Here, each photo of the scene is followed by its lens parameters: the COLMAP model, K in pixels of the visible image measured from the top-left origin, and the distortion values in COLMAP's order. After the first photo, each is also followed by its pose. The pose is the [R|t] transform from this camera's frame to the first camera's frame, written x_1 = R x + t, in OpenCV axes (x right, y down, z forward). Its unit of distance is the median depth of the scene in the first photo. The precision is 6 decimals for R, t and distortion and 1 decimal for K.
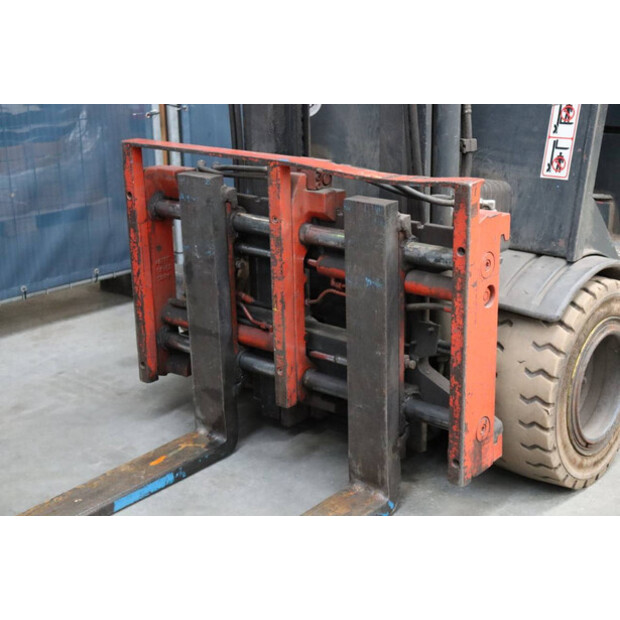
lens RADIAL K [[1045.7, 0, 310.2], [0, 1045.7, 304.4], [0, 0, 1]] dist [0.192787, 0.000000]
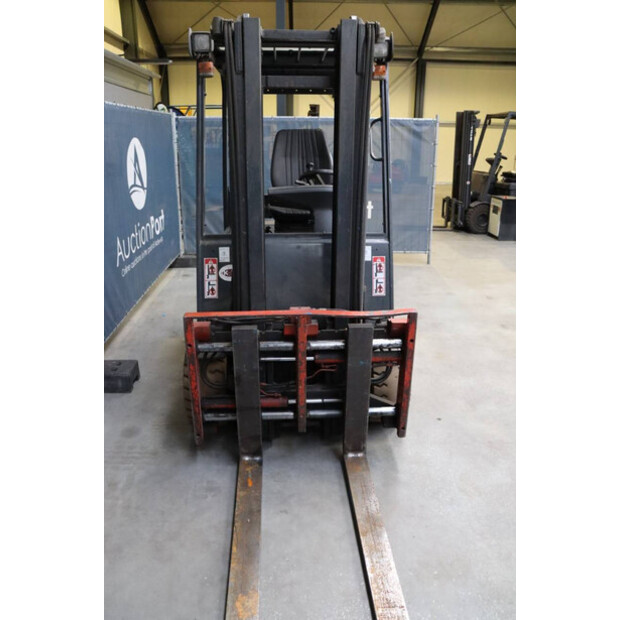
lens RADIAL K [[498.7, 0, 309.3], [0, 498.7, 315.4], [0, 0, 1]] dist [-0.108335, 0.012627]
pose [[0.728872, -0.211574, 0.651139, -0.603770], [0.189740, 0.976224, 0.104813, -0.221752], [-0.657833, 0.047152, 0.751686, 0.287556]]
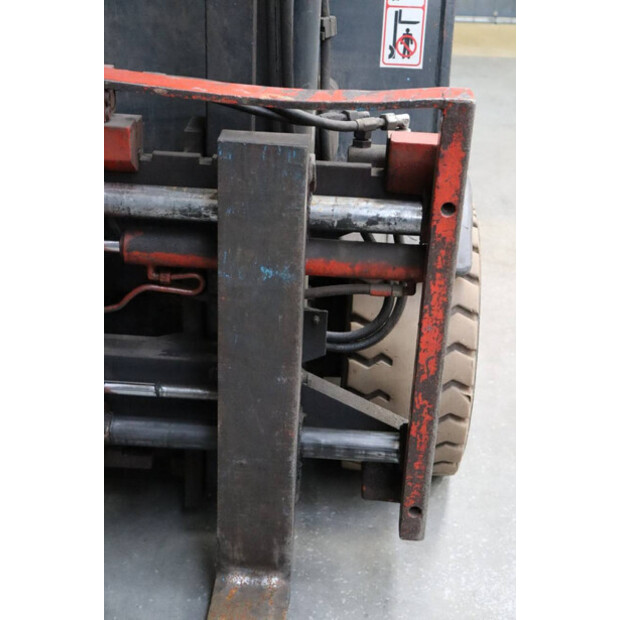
lens RADIAL K [[1062.4, 0, 311.8], [0, 1062.4, 310.3], [0, 0, 1]] dist [0.228254, 0.000000]
pose [[0.807386, -0.208612, 0.551914, -0.247275], [0.124746, 0.974618, 0.185897, -0.103152], [-0.576686, -0.081242, 0.812916, 0.445415]]
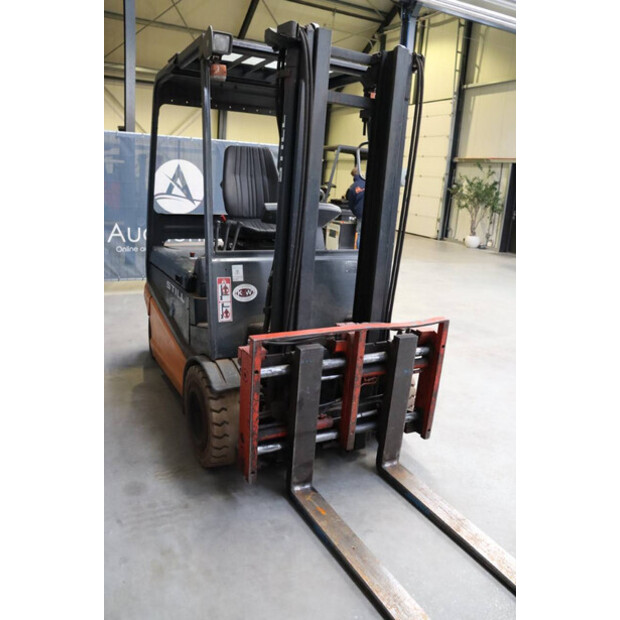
lens RADIAL K [[498.7, 0, 309.7], [0, 498.7, 313.0], [0, 0, 1]] dist [-0.108335, 0.012627]
pose [[0.364841, -0.204179, 0.908406, -0.872721], [0.201660, 0.969828, 0.136993, -0.302047], [-0.908969, 0.133208, 0.395008, 0.697077]]
